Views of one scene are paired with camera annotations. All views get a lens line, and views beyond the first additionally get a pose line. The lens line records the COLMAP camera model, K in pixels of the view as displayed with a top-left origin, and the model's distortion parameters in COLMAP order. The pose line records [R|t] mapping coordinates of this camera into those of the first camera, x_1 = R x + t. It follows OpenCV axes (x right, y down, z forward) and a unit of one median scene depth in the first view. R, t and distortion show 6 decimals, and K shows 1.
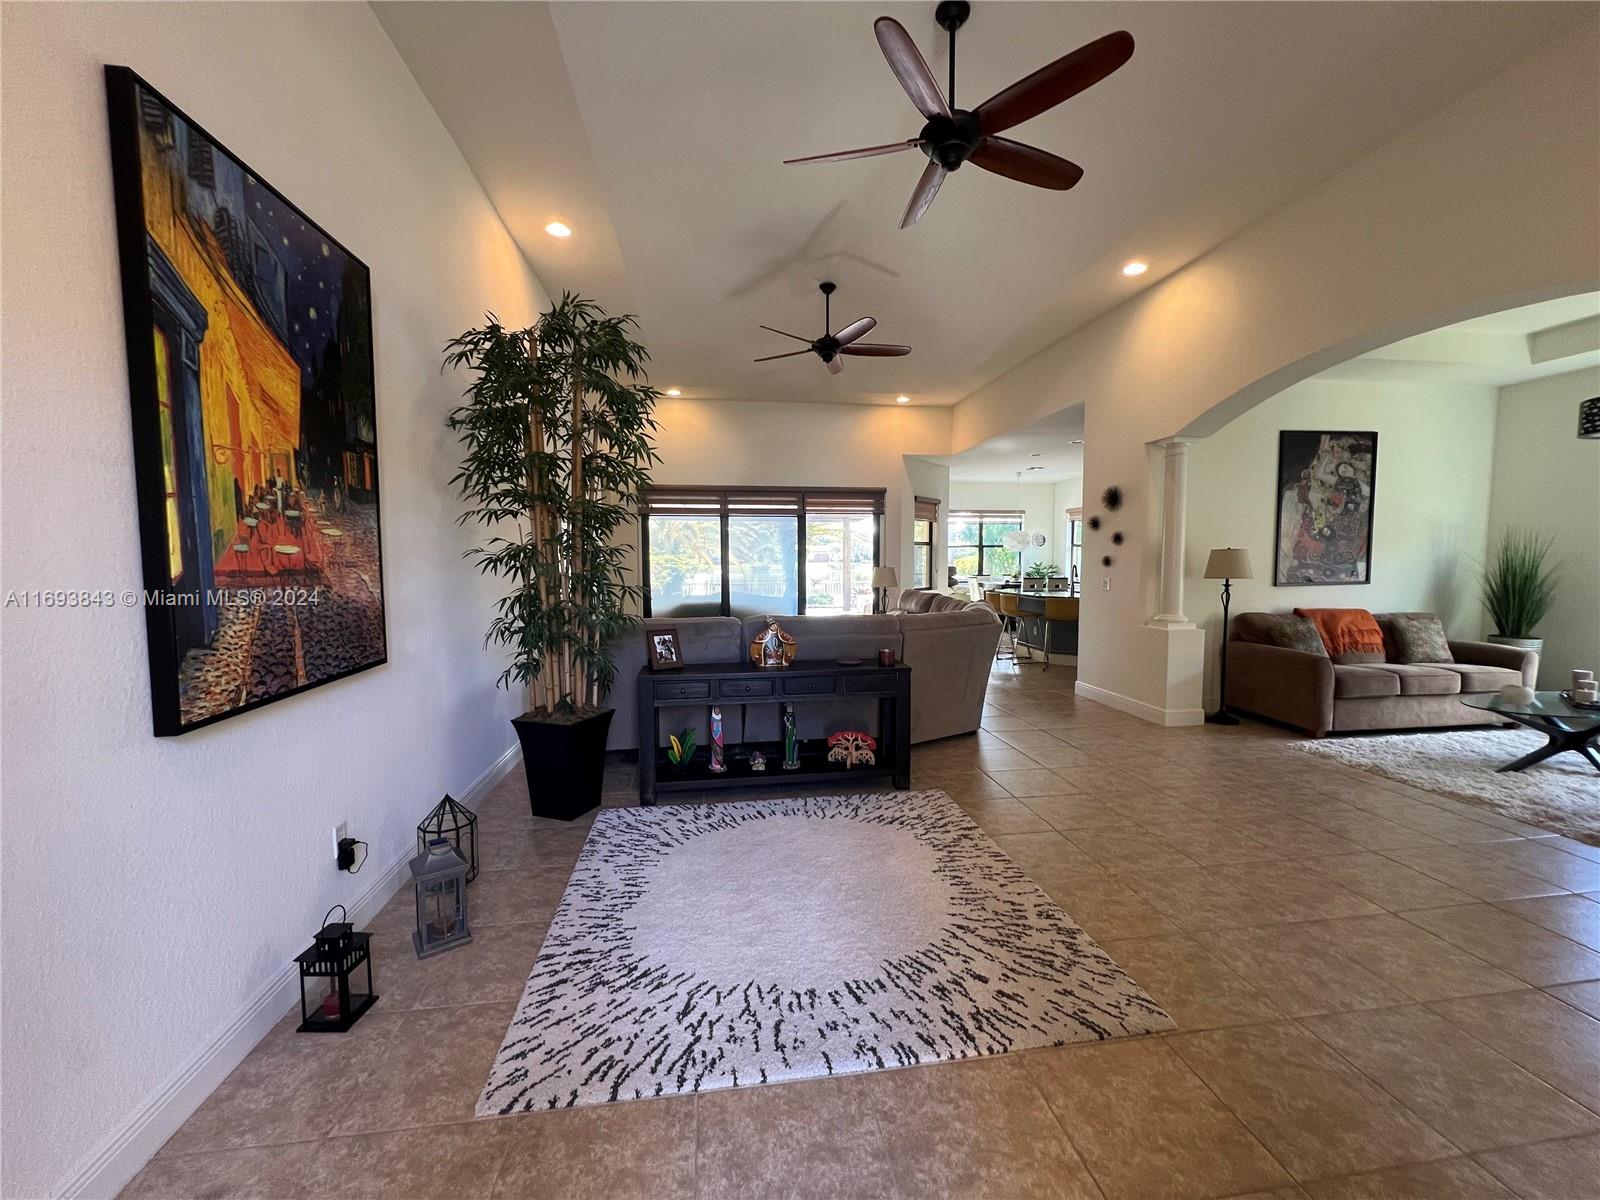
lens RADIAL K [[640.9, 0, 800.0], [0, 640.9, 600.0], [0, 0, 1]] dist [-0.002737, 0.001134]
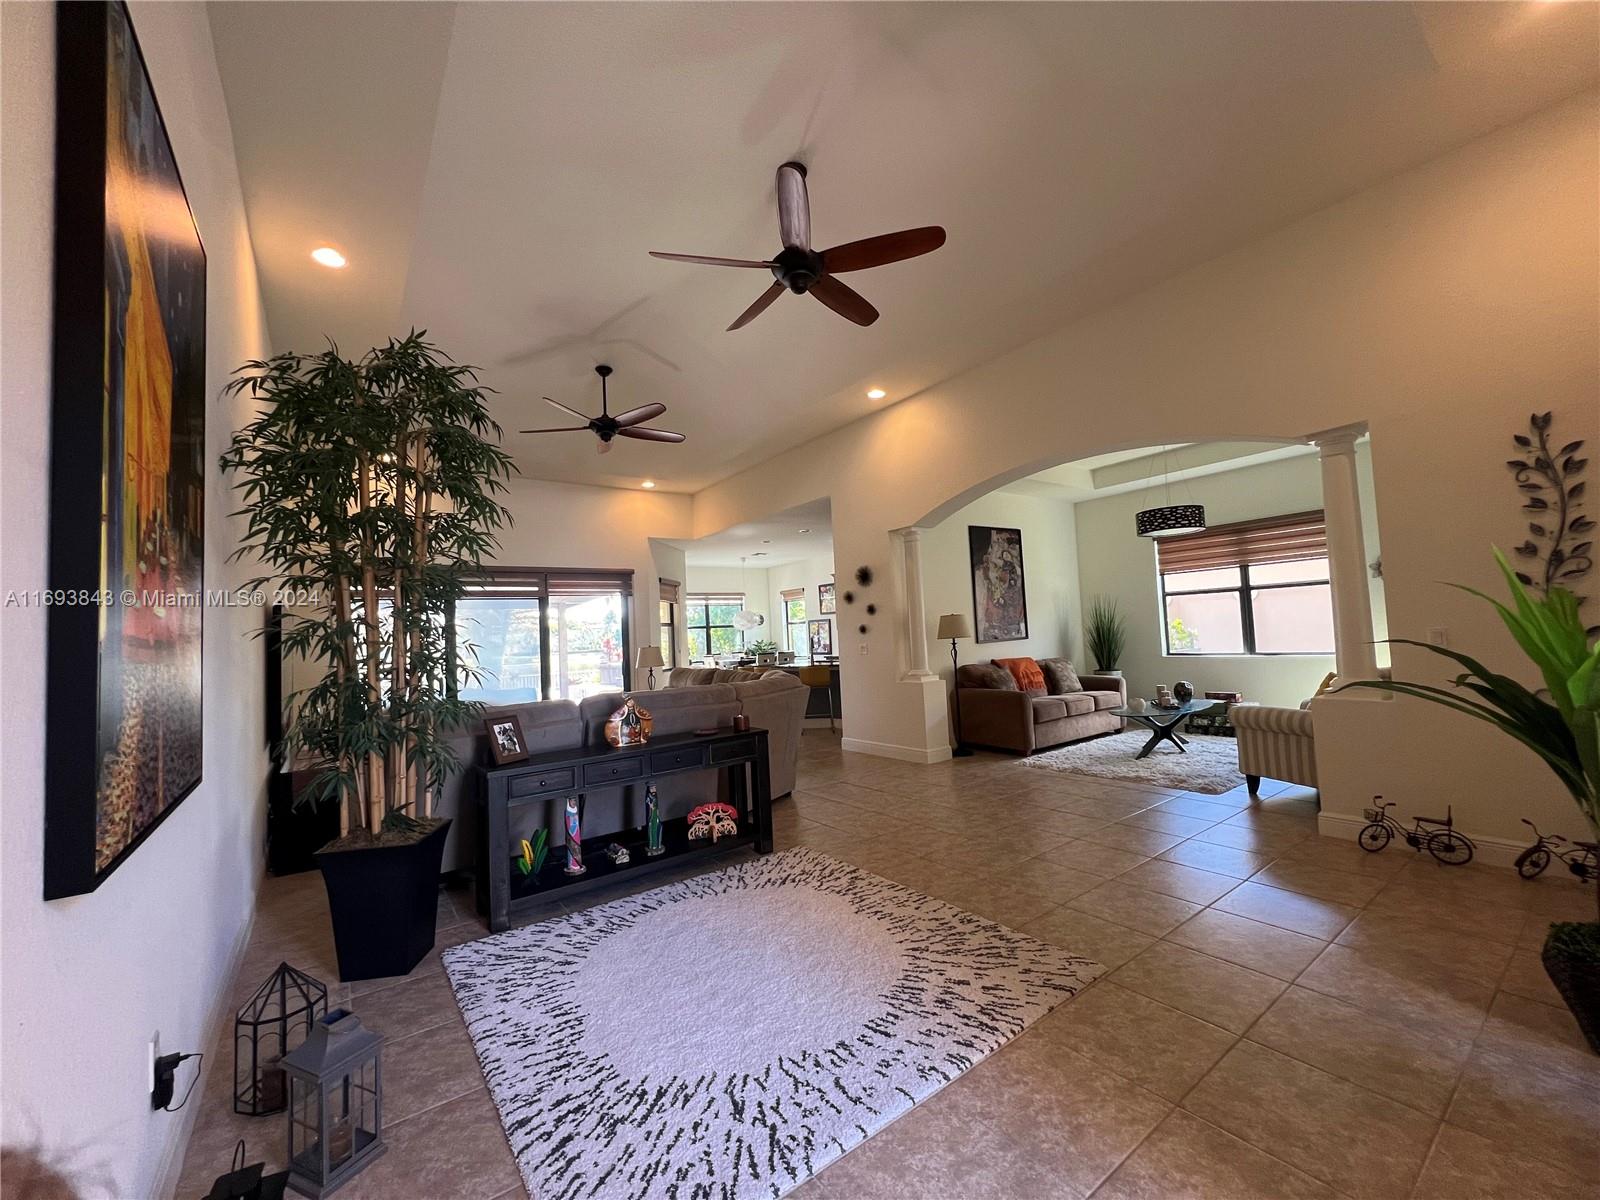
lens RADIAL K [[640.9, 0, 800.0], [0, 640.9, 600.0], [0, 0, 1]] dist [-0.002737, 0.001134]
pose [[0.882628, -0.013973, 0.469865, -0.298283], [0.078184, 0.989999, -0.117425, 0.025821], [-0.463526, 0.140378, 0.874893, 0.040297]]
